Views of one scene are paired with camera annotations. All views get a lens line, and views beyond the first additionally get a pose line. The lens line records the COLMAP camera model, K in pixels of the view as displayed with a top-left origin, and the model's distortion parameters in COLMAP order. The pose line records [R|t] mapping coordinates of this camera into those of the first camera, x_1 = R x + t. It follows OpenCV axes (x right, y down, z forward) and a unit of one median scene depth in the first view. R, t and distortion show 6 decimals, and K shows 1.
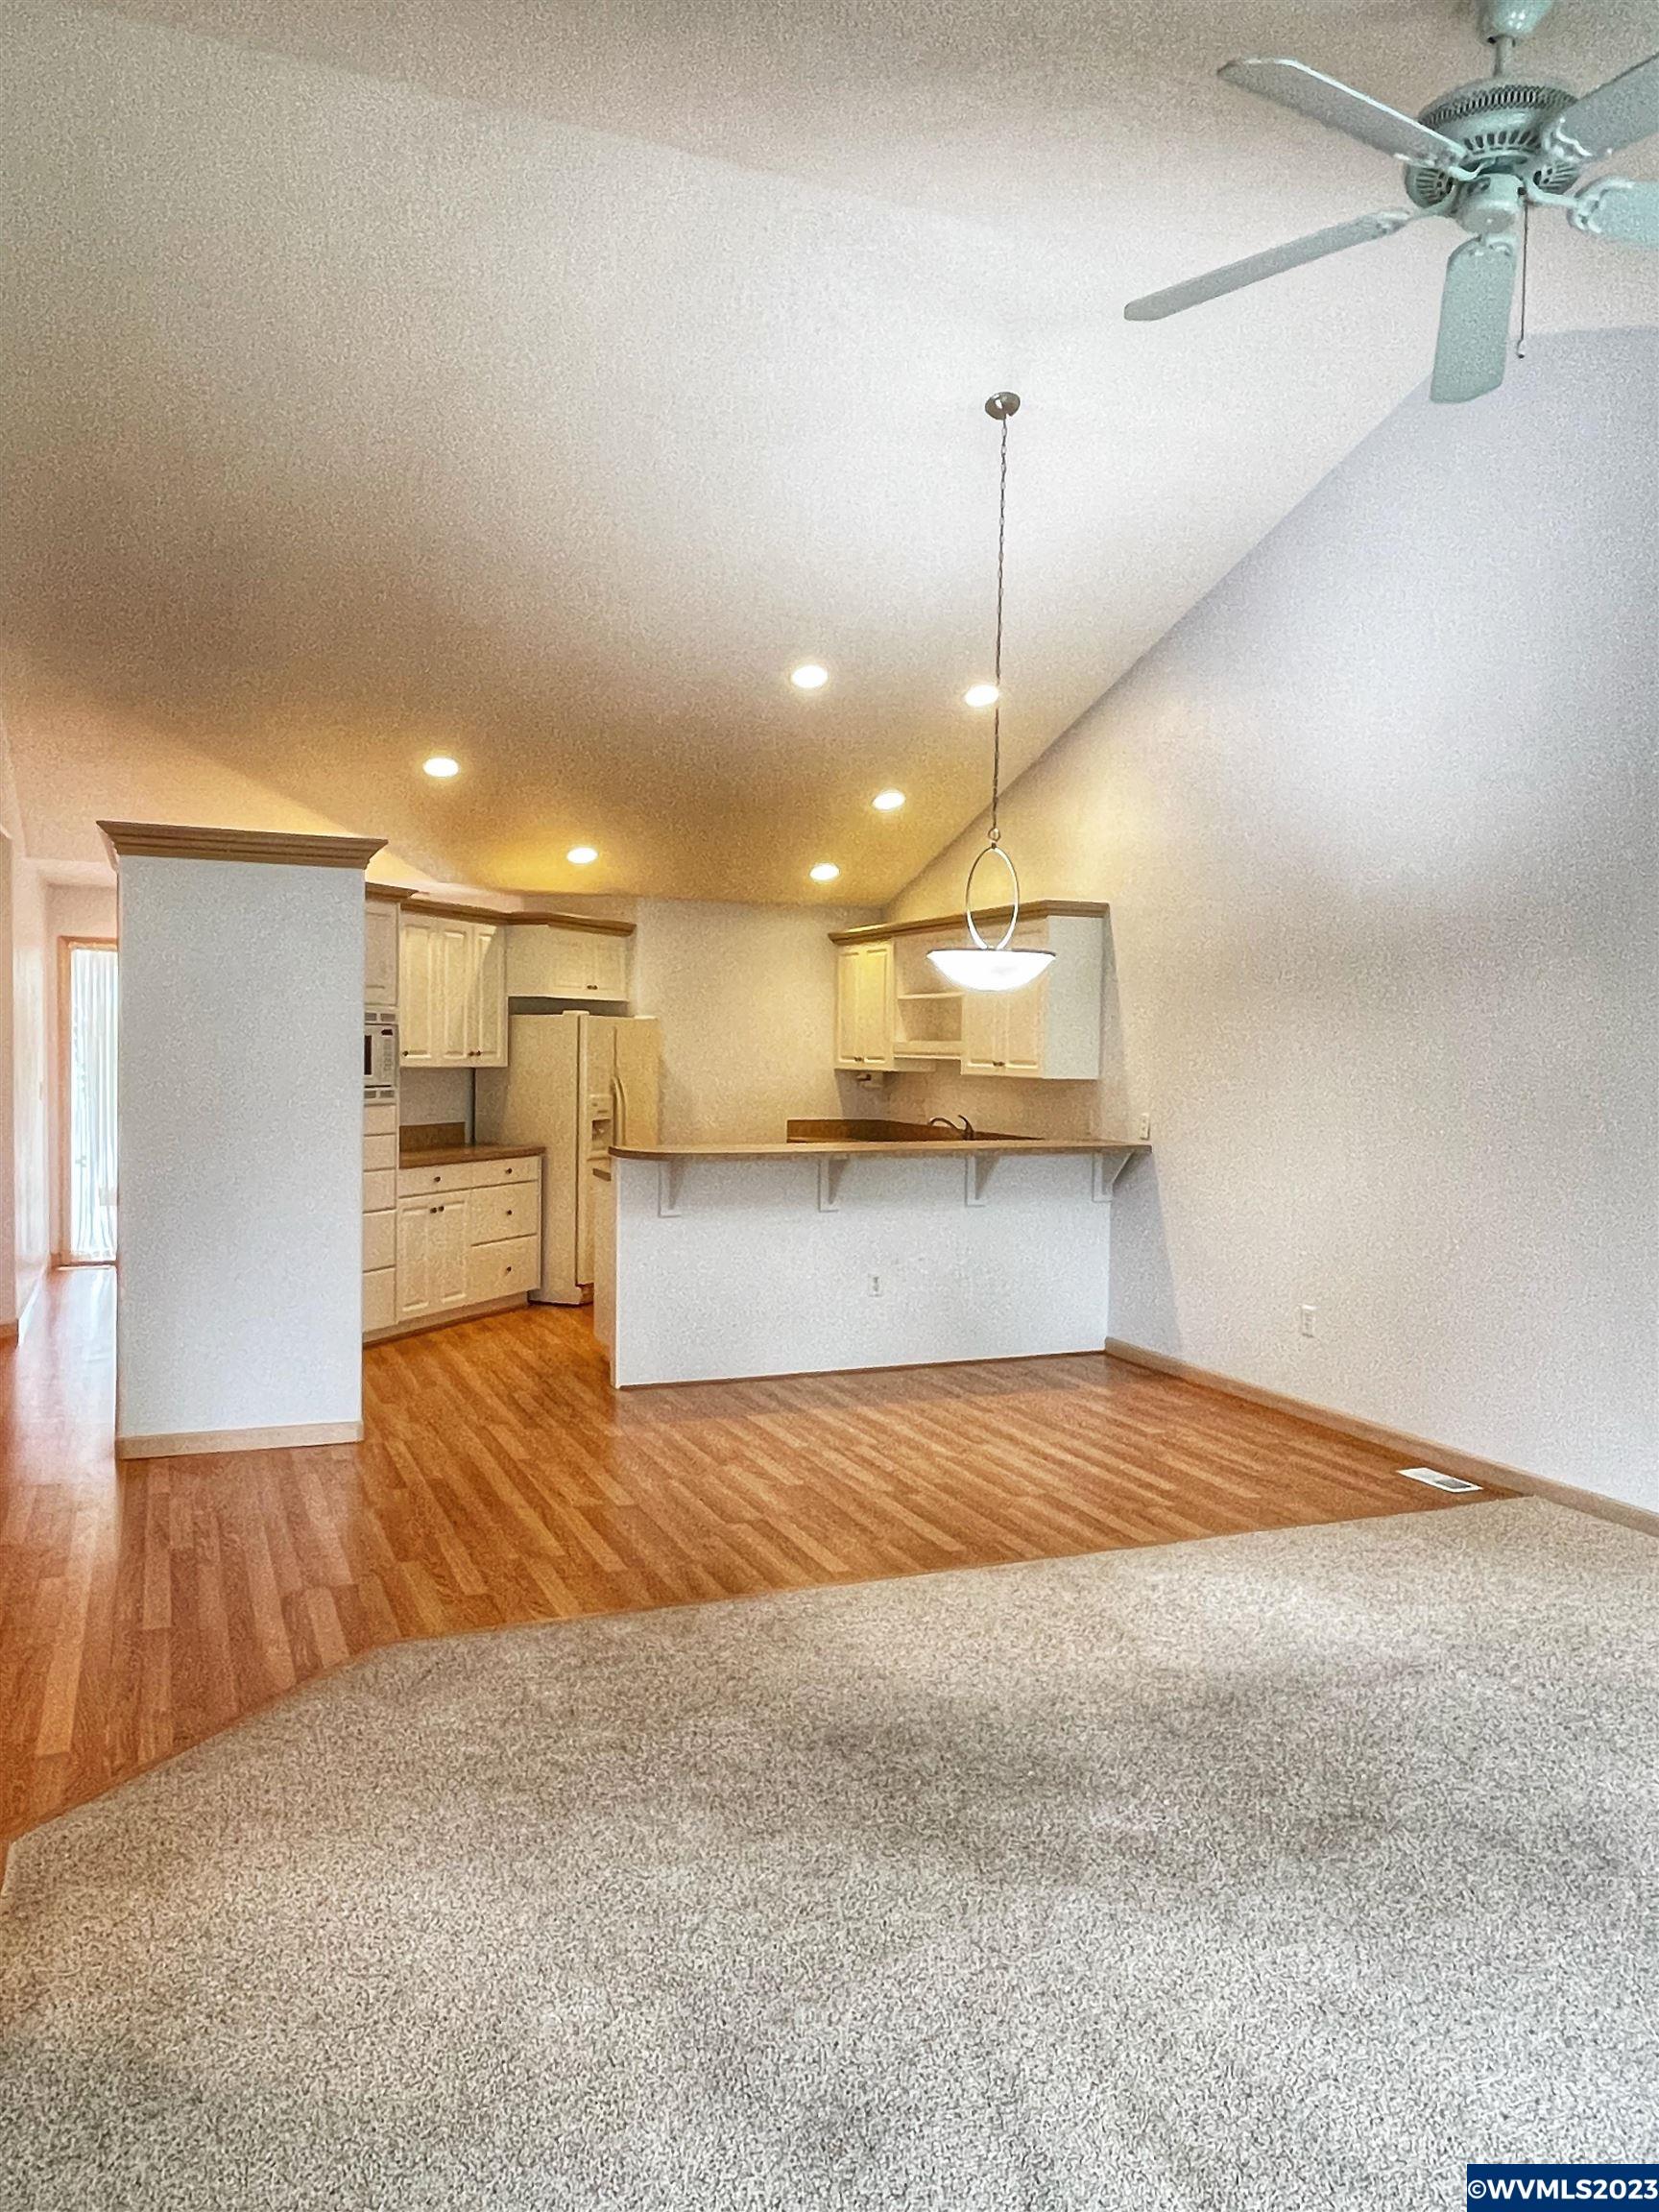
lens RADIAL K [[1521.2, 0, 829.5], [0, 1521.2, 1106.0], [0, 0, 1]] dist [0.004813, 0.000694]
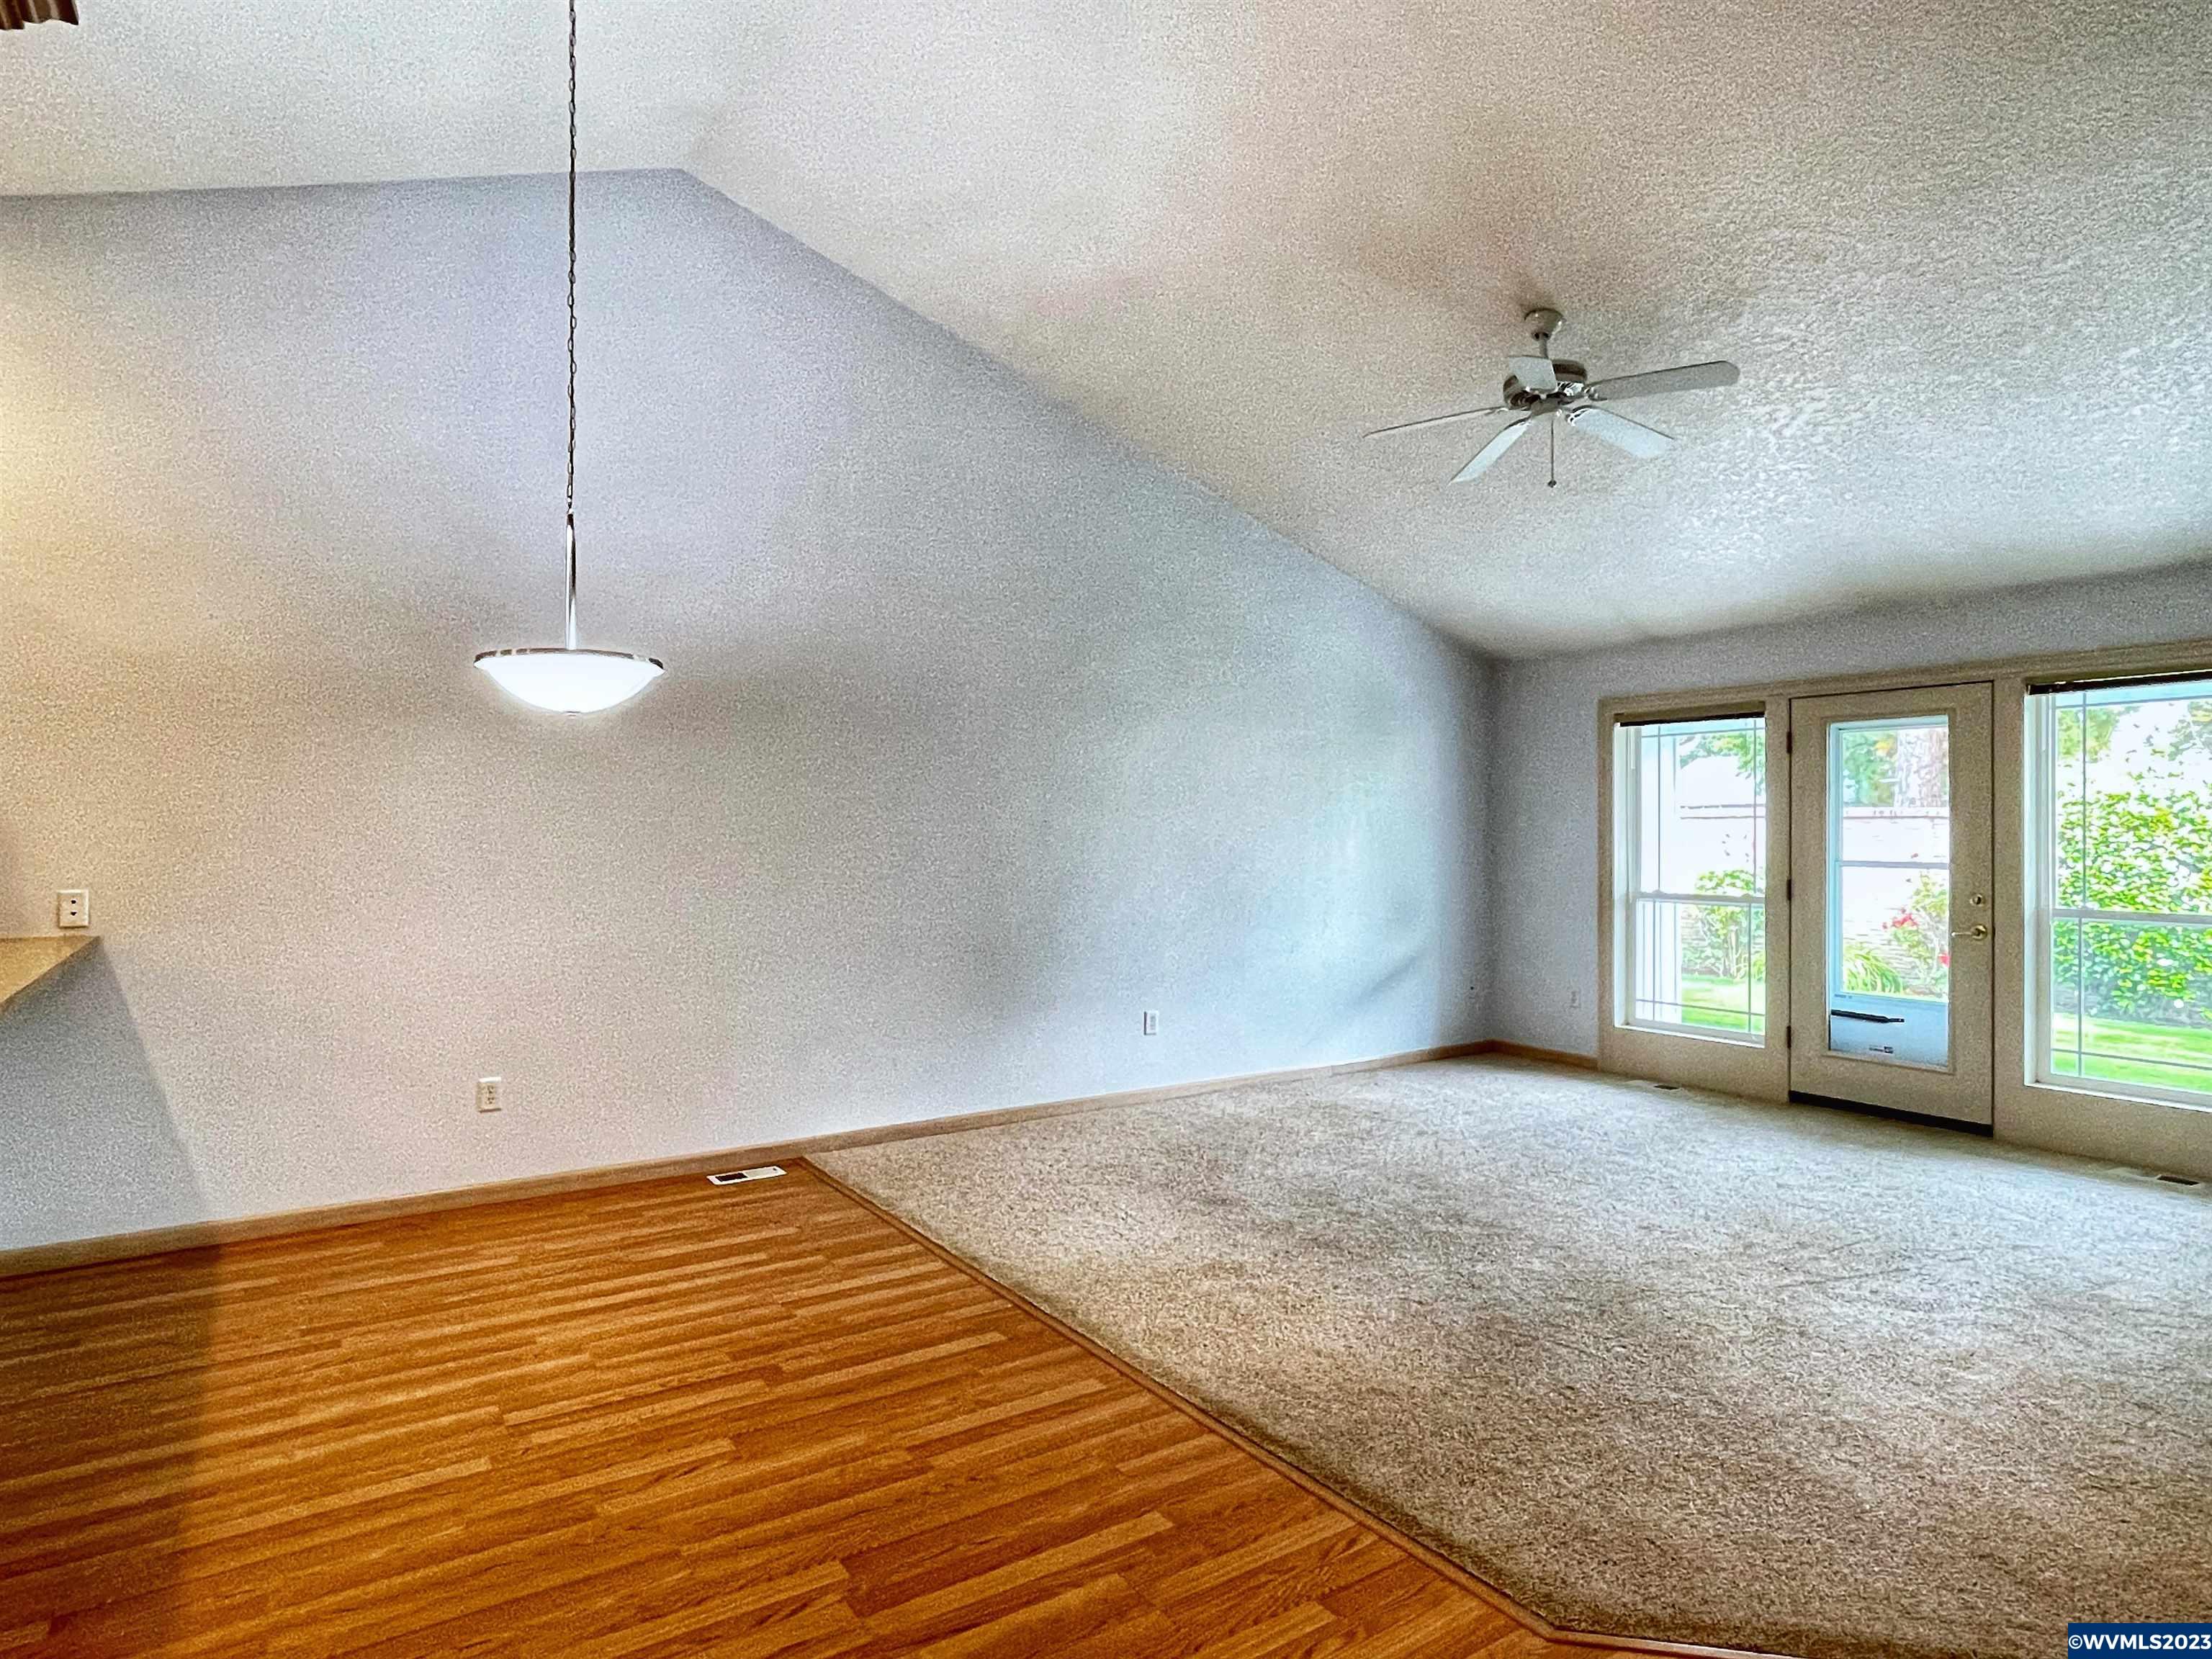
lens RADIAL K [[1259.2, 0, 1106.0], [0, 1259.2, 829.5], [0, 0, 1]] dist [-0.004905, -0.000309]
pose [[-0.179561, -0.015764, 0.983621, -0.586701], [0.032288, 0.999238, 0.021908, -0.024437], [-0.983217, 0.035693, -0.178915, 0.931836]]
